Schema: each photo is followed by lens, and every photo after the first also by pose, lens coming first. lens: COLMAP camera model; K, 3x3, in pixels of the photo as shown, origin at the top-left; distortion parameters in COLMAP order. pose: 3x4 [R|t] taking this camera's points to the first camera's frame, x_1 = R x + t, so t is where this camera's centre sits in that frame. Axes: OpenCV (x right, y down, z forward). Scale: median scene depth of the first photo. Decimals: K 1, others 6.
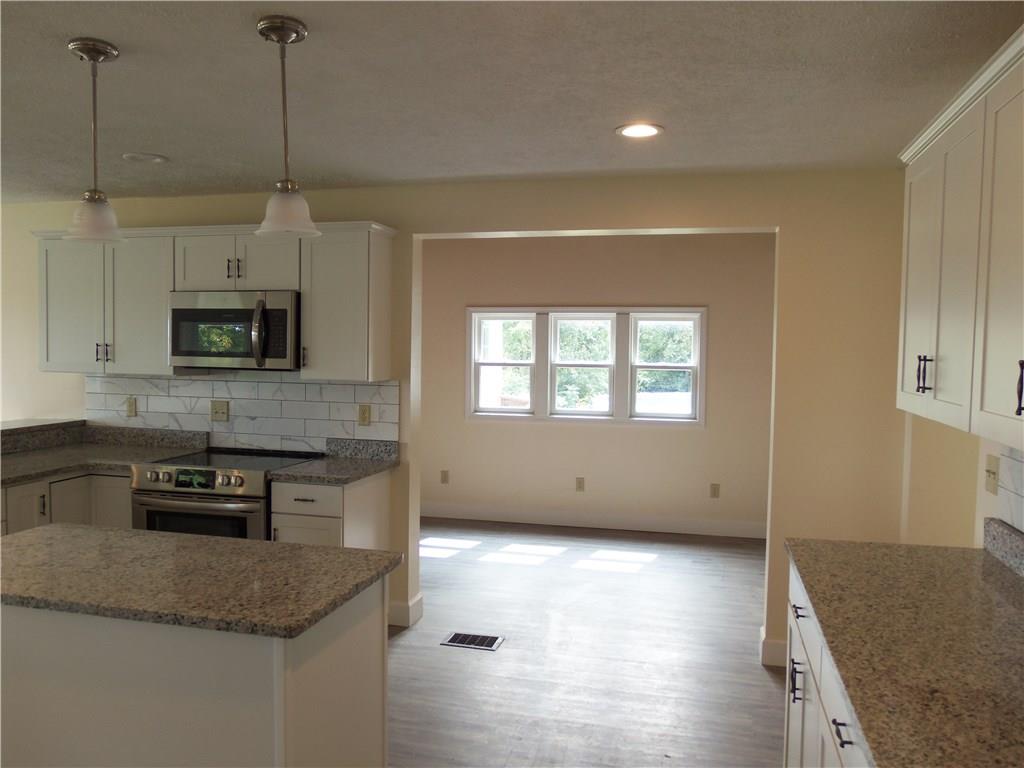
lens RADIAL K [[796.3, 0, 506.2], [0, 796.3, 387.7], [0, 0, 1]] dist [-0.054357, 0.036991]
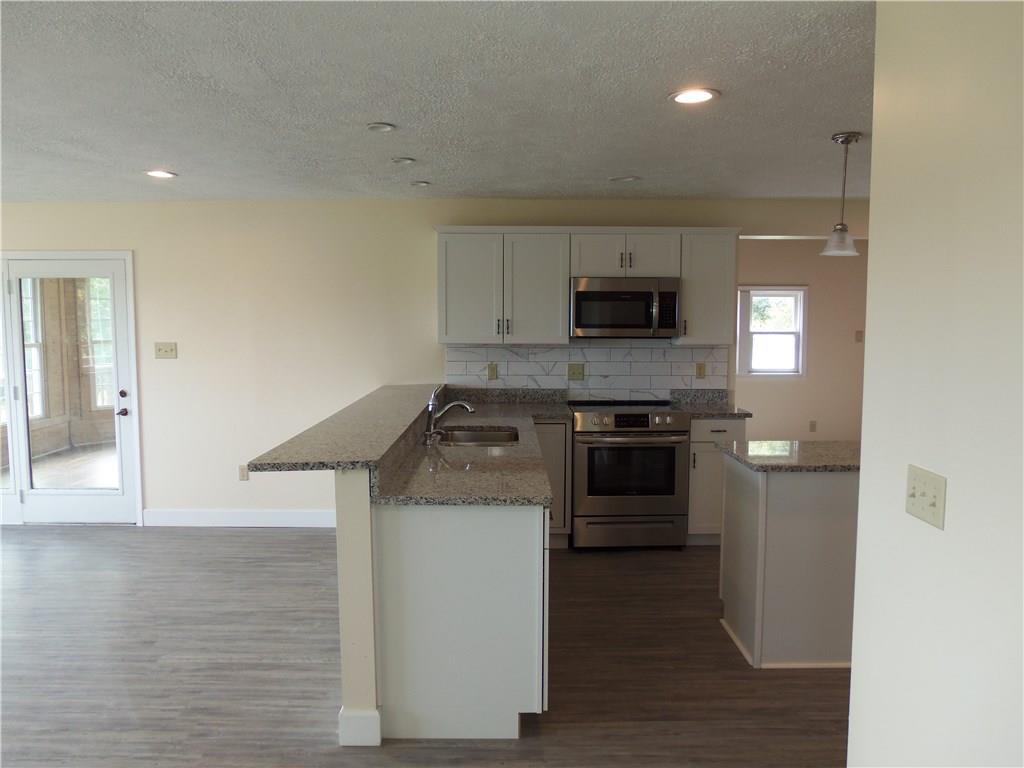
lens RADIAL K [[796.3, 0, 505.7], [0, 796.3, 391.1], [0, 0, 1]] dist [-0.054357, 0.036991]
pose [[0.969525, -0.036029, 0.242329, -0.826589], [0.026642, 0.998766, 0.041904, 0.004026], [-0.243540, -0.034171, 0.969289, -0.215586]]
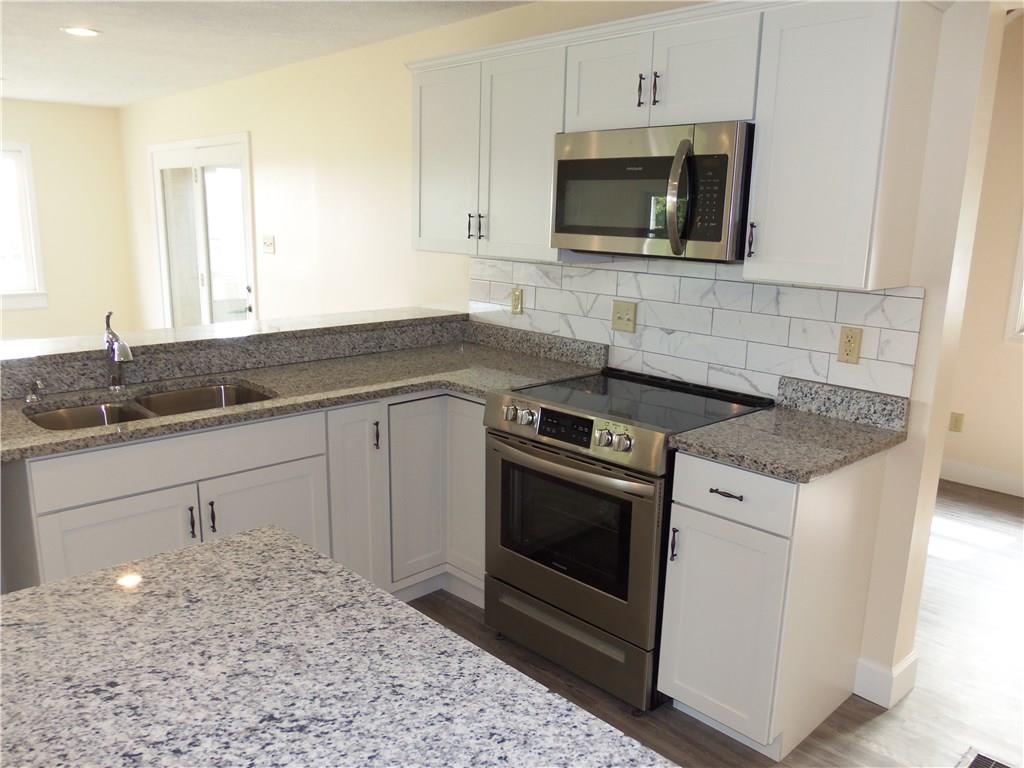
lens RADIAL K [[796.3, 0, 512.1], [0, 796.3, 392.7], [0, 0, 1]] dist [-0.054357, 0.036991]
pose [[0.844836, 0.121088, -0.521142, -0.083809], [-0.037654, 0.985094, 0.167845, -0.018214], [0.533698, -0.122179, 0.836803, 0.390492]]
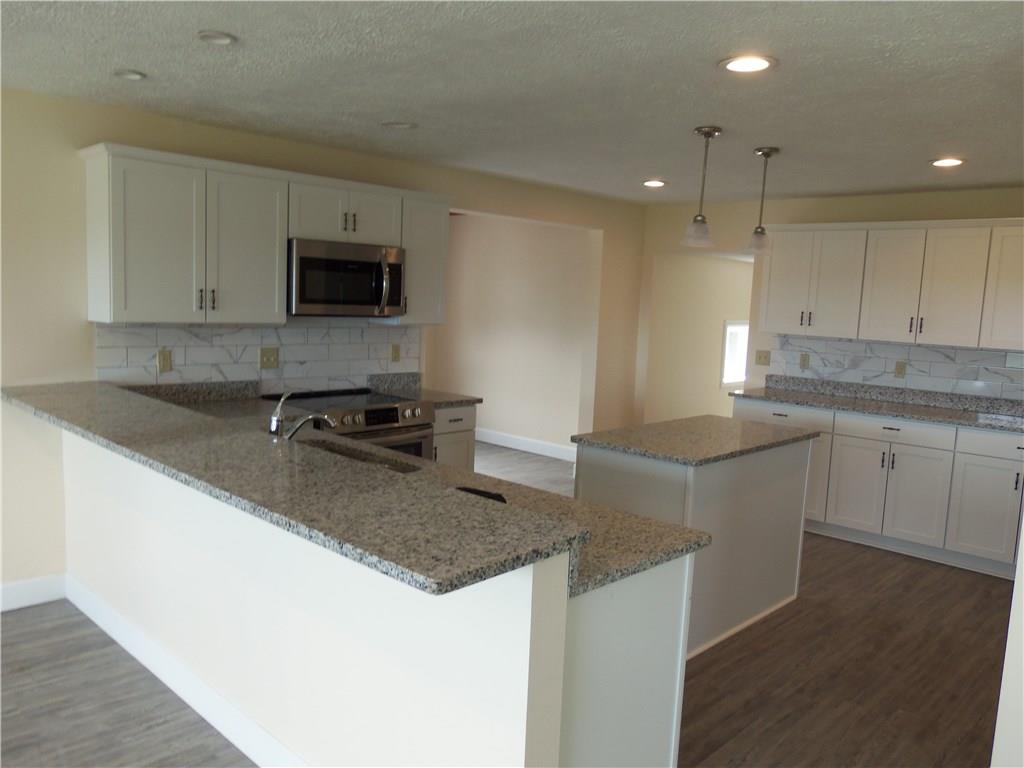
lens RADIAL K [[796.3, 0, 503.9], [0, 796.3, 389.8], [0, 0, 1]] dist [-0.054357, 0.036991]
pose [[0.498305, -0.093843, 0.861908, -1.141687], [0.012696, 0.994808, 0.100973, -0.029409], [-0.866909, -0.039373, 0.496910, 0.265468]]
